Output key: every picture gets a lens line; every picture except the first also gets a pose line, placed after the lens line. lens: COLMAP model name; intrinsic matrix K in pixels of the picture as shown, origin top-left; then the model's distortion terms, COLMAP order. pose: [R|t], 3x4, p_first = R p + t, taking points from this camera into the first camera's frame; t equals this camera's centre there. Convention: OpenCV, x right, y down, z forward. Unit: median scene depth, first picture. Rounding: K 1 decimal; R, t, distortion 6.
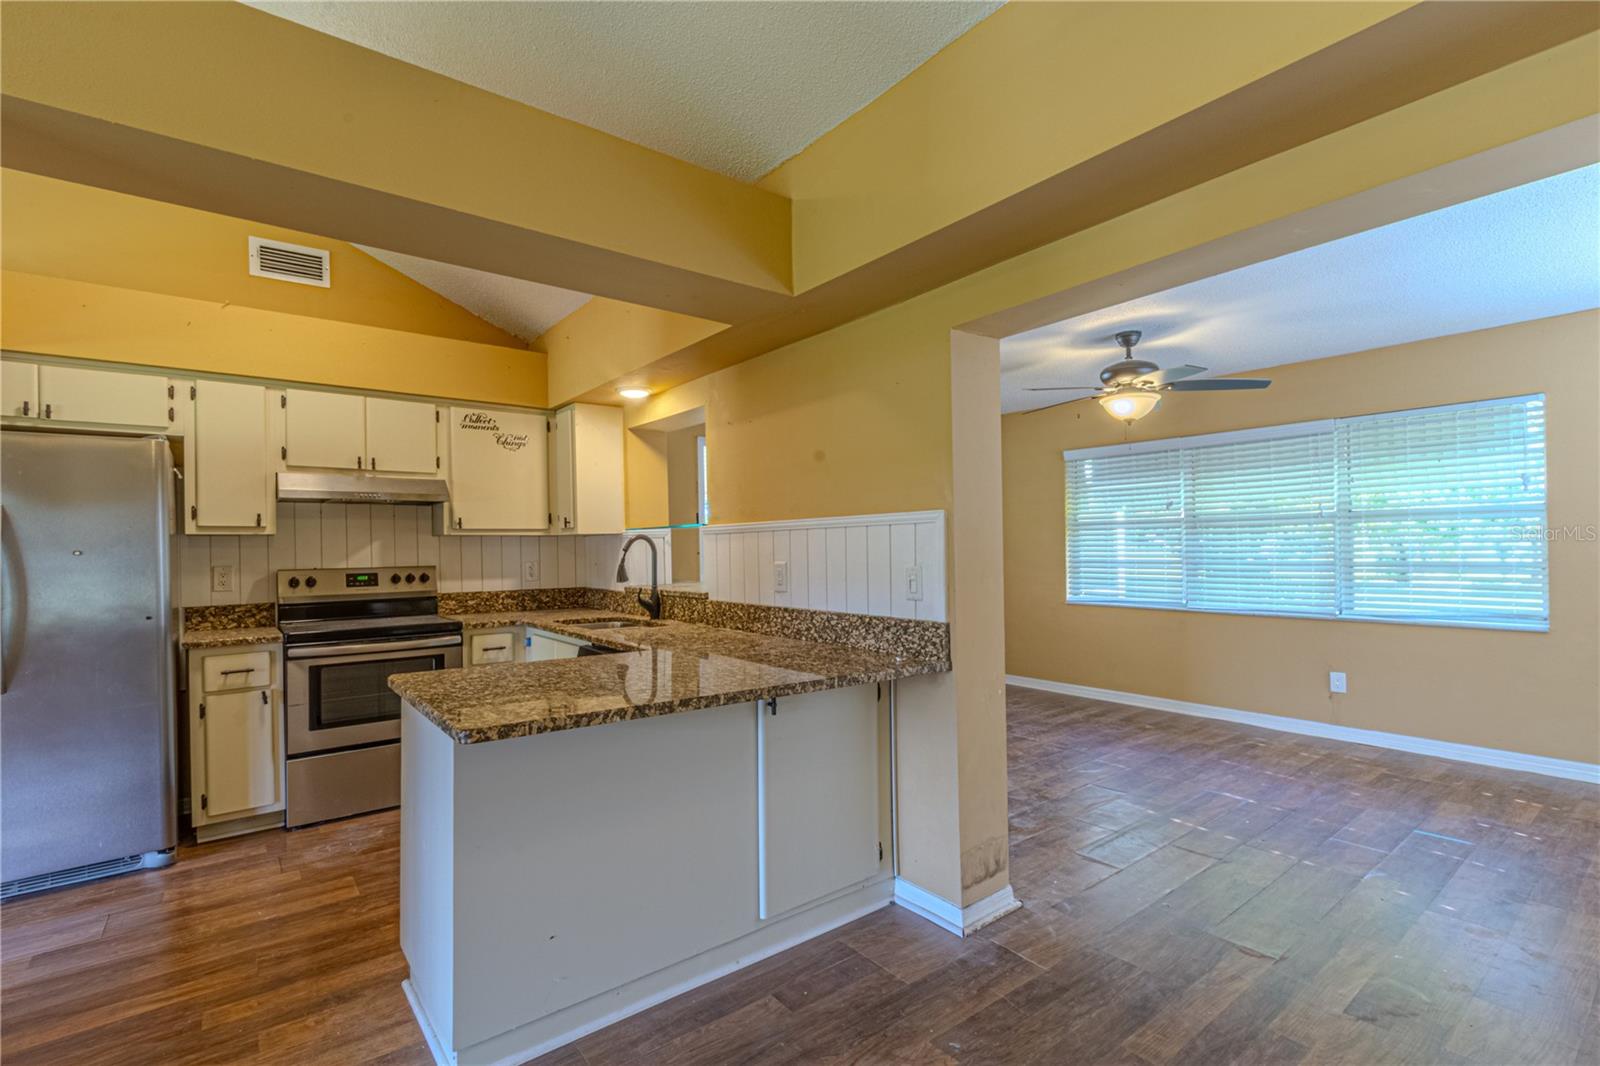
lens RADIAL K [[721.0, 0, 796.7], [0, 721.0, 545.9], [0, 0, 1]] dist [-0.002257, -0.000666]
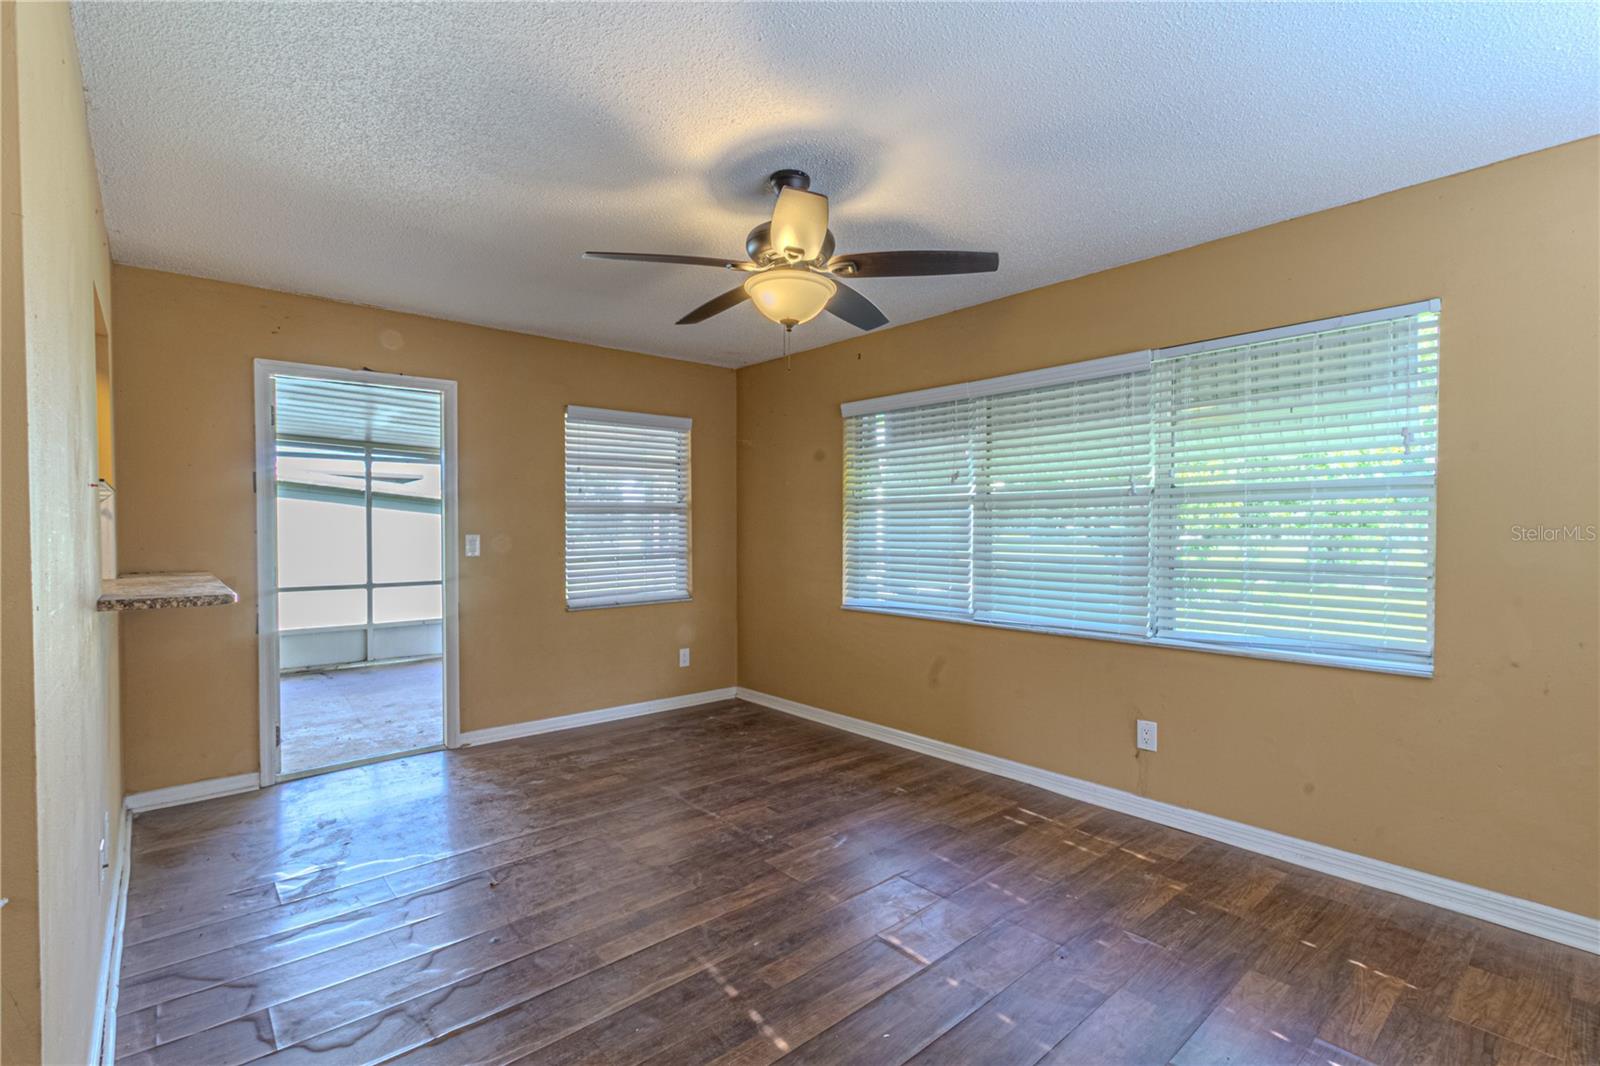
lens RADIAL K [[729.1, 0, 794.5], [0, 729.1, 547.8], [0, 0, 1]] dist [-0.001374, 0.000166]
pose [[0.998006, 0.015422, 0.061210, 0.370248], [-0.016954, 0.999554, 0.024593, -0.001136], [-0.060804, -0.025581, 0.997822, 0.330068]]
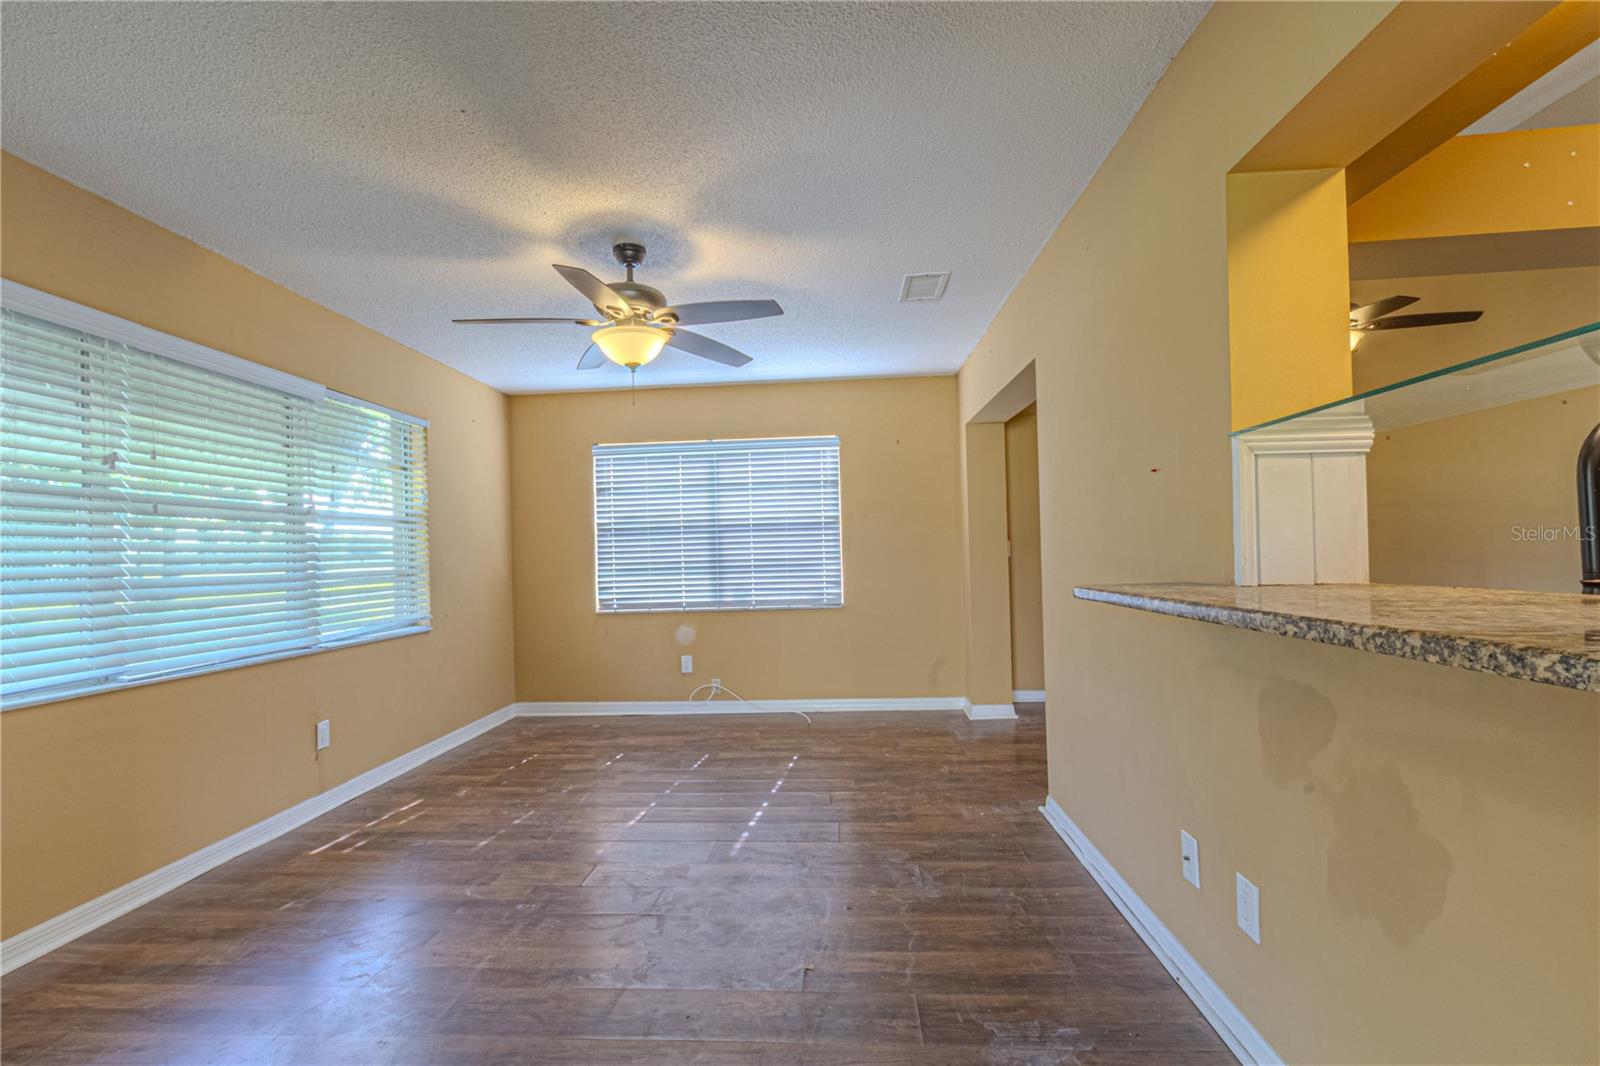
lens RADIAL K [[729.1, 0, 794.5], [0, 729.1, 547.8], [0, 0, 1]] dist [-0.001374, 0.000166]
pose [[-0.754338, 0.041654, 0.655163, -0.124032], [0.037376, 0.999091, -0.020486, 0.029027], [-0.655421, 0.009034, -0.755209, 1.250097]]
